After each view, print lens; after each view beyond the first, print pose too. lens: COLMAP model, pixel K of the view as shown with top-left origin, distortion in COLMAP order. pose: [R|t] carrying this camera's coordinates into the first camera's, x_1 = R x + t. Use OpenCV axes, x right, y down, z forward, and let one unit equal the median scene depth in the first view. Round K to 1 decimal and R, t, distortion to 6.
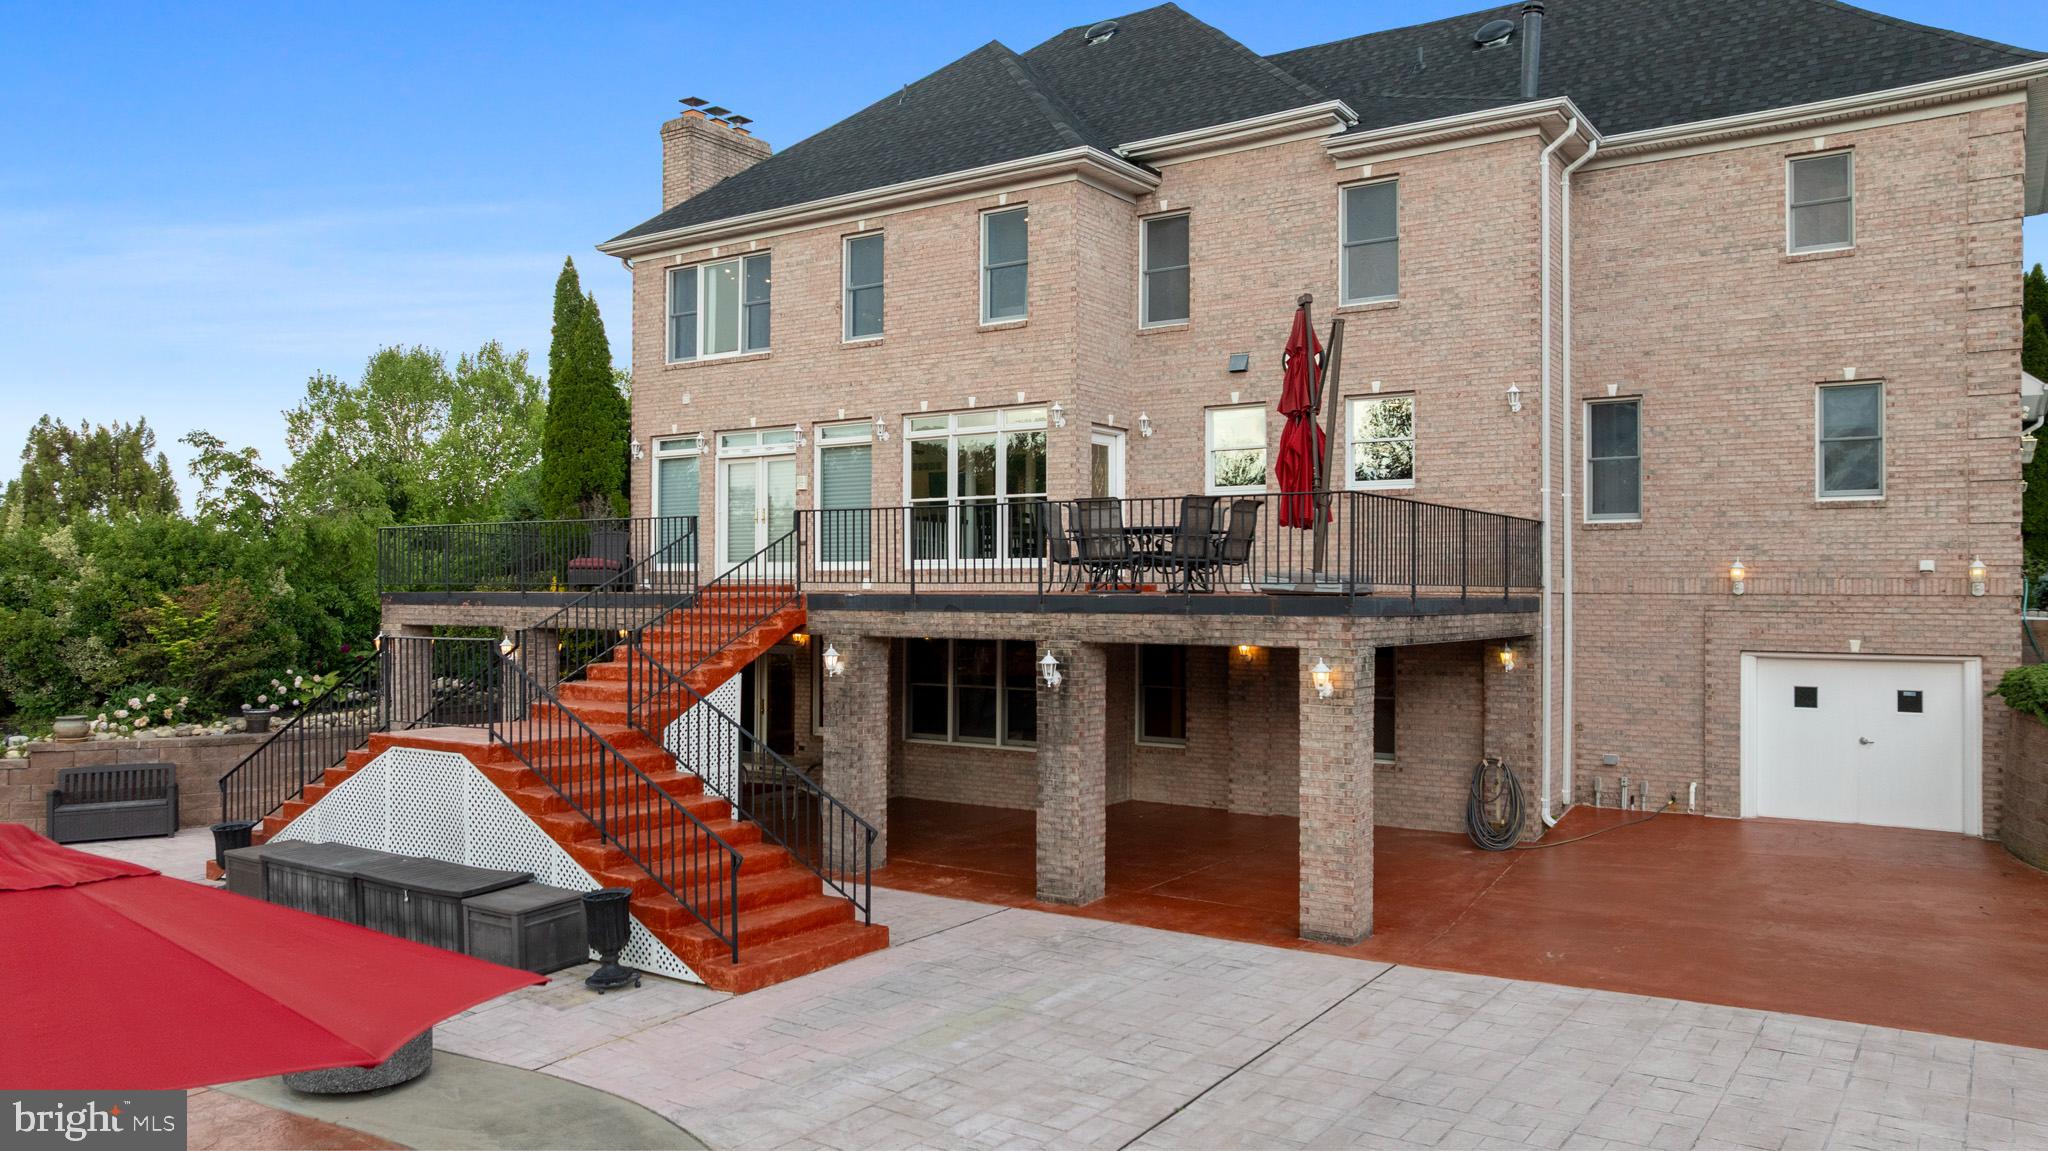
lens RADIAL K [[1446.1, 0, 1025.4], [0, 1446.1, 575.9], [0, 0, 1]] dist [-0.026566, 0.009518]
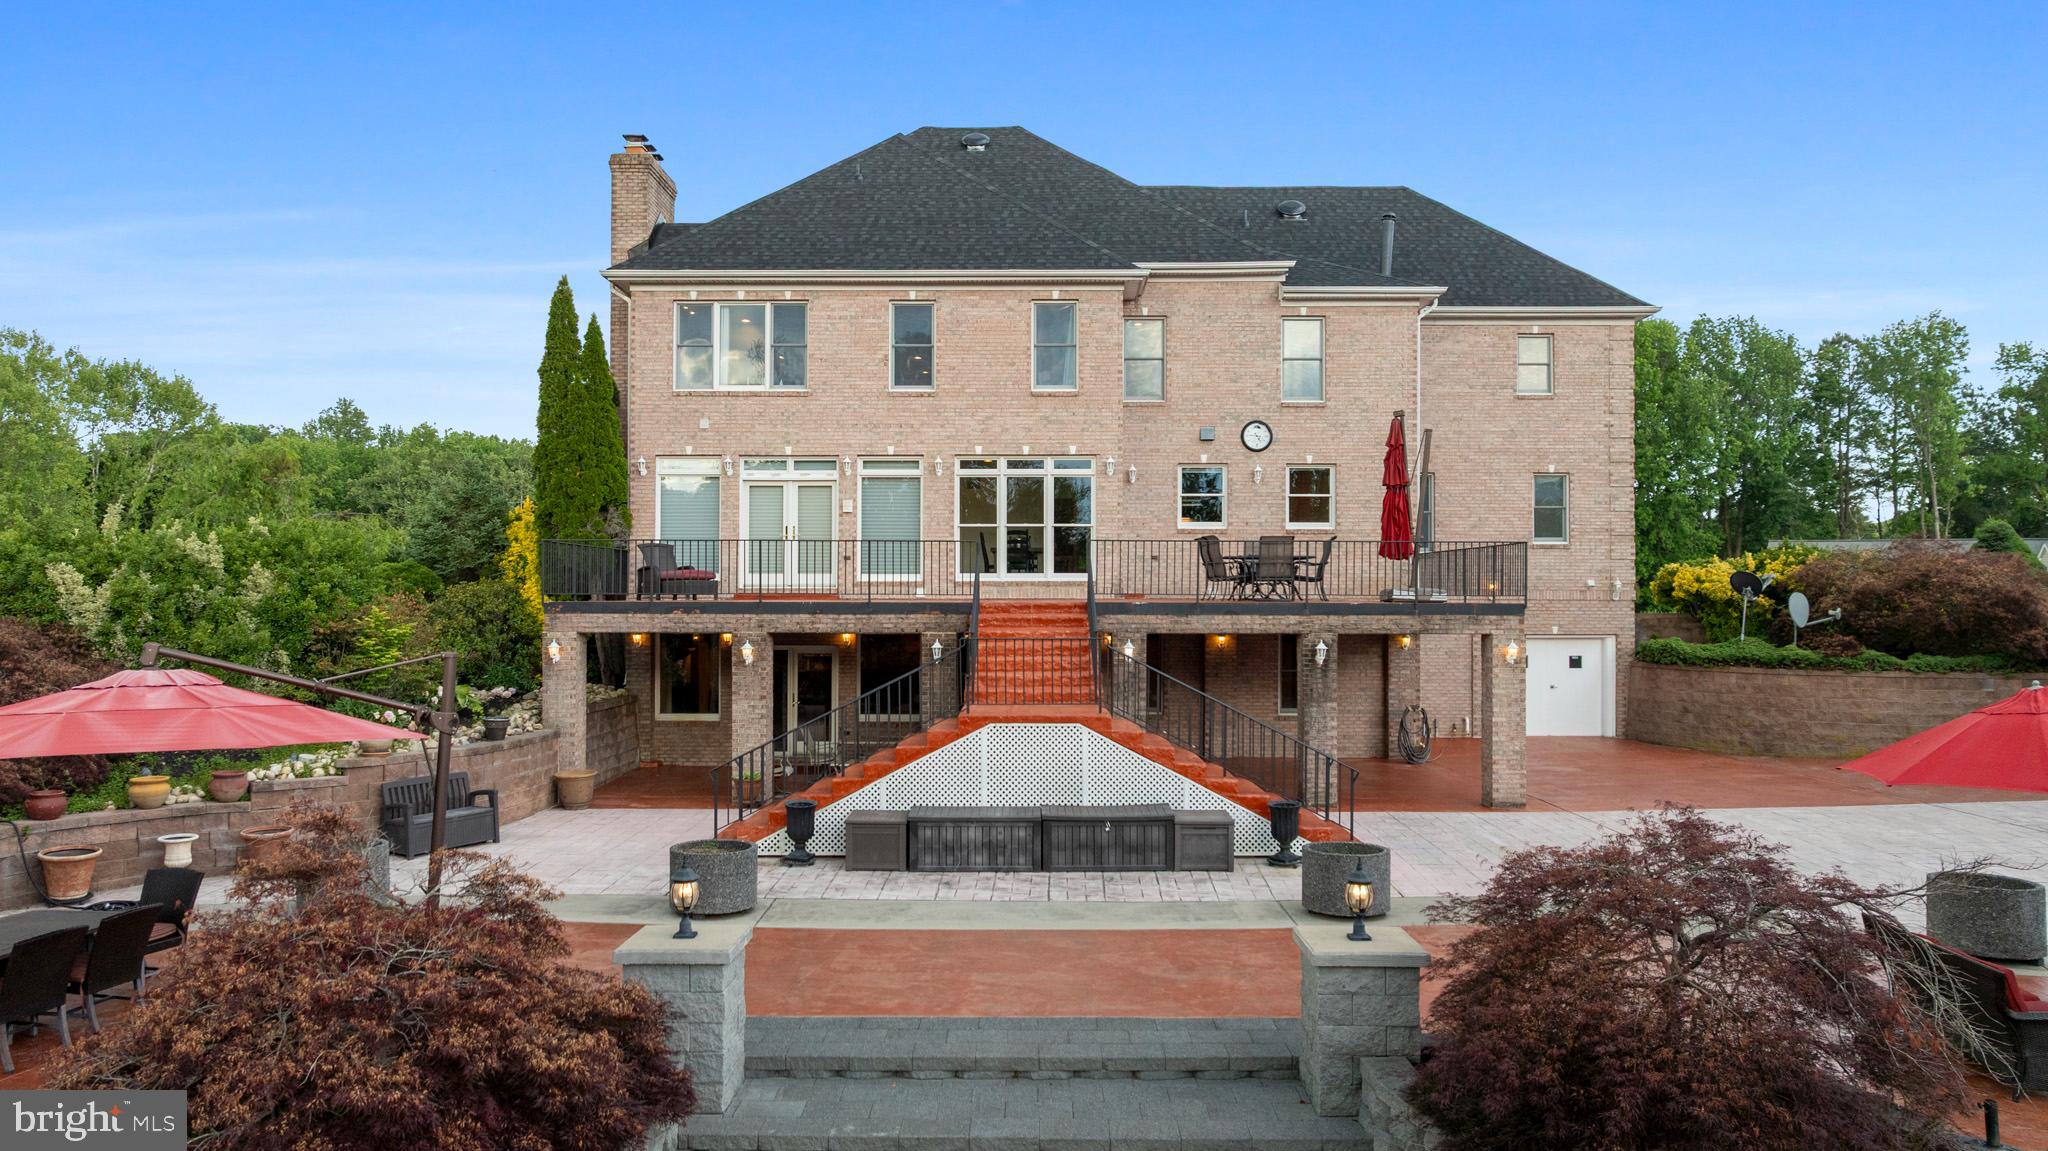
lens RADIAL K [[1447.2, 0, 1024.0], [0, 1447.2, 575.5], [0, 0, 1]] dist [-0.034218, 0.039565]
pose [[0.833931, 0.005730, 0.551839, -0.837374], [-0.005929, 0.999981, -0.001423, -0.009087], [-0.551837, -0.002086, 0.833950, -0.068446]]
